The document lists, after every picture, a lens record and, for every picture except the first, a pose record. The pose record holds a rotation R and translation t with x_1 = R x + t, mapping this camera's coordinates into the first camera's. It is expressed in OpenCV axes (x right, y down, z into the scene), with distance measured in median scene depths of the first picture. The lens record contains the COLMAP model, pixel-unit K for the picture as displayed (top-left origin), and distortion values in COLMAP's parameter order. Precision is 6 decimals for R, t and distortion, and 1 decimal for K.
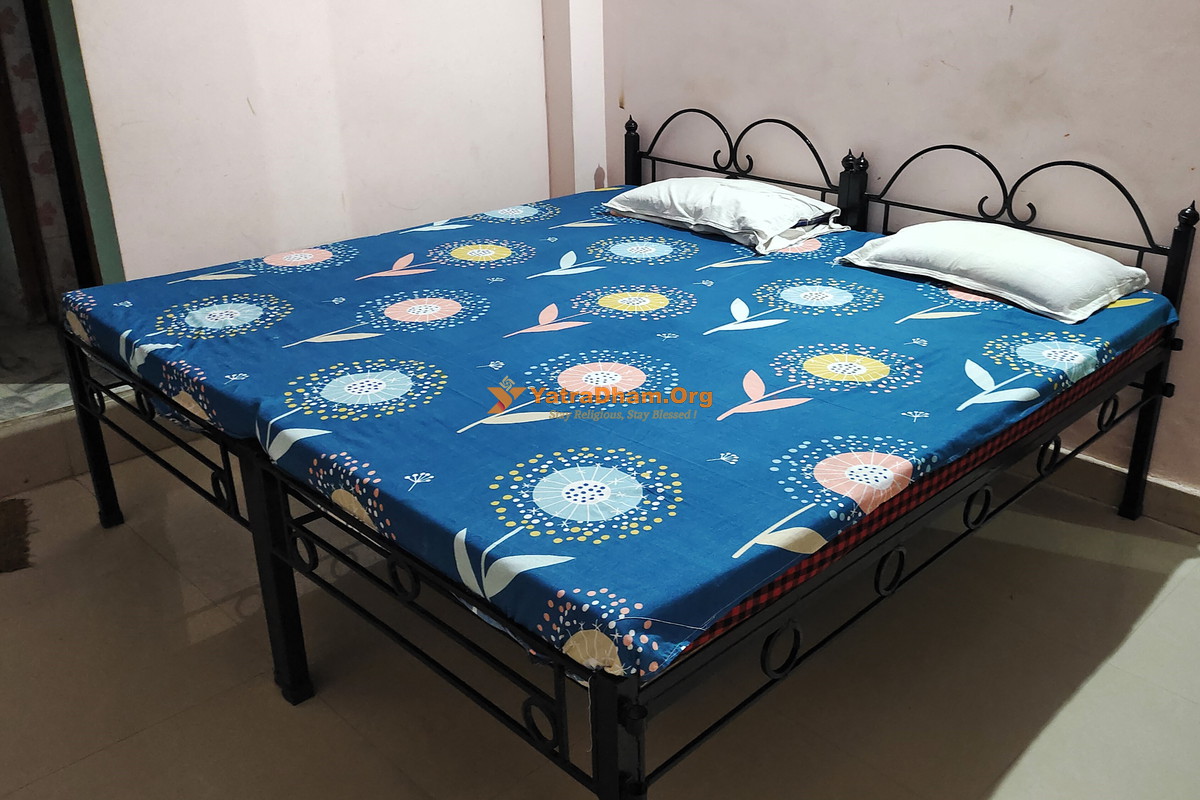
lens RADIAL K [[1063.9, 0, 603.3], [0, 1063.9, 393.8], [0, 0, 1]] dist [0.099400, -0.181448]
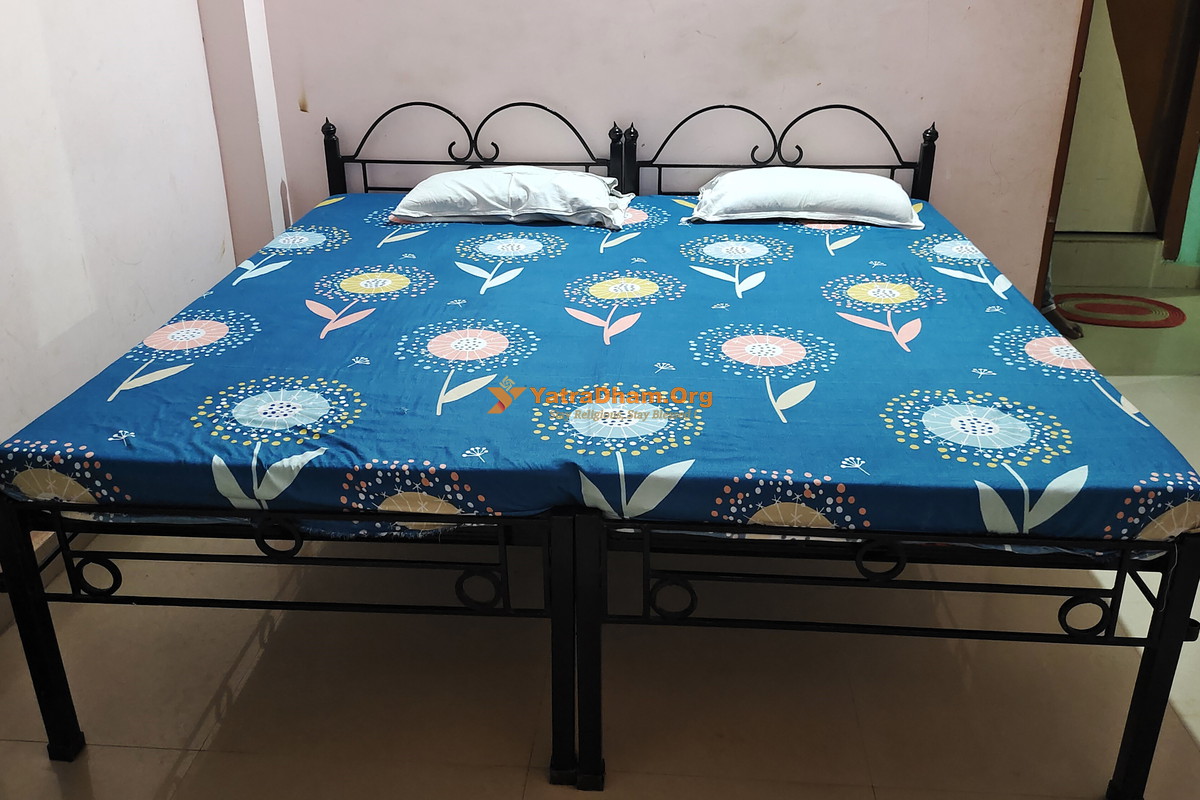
lens RADIAL K [[1087.5, 0, 597.9], [0, 1087.5, 401.1], [0, 0, 1]] dist [0.110938, -0.202090]
pose [[0.760314, -0.268586, 0.591426, -0.540423], [0.262300, 0.959923, 0.098730, -0.080533], [-0.594241, 0.080065, 0.800292, 0.181030]]
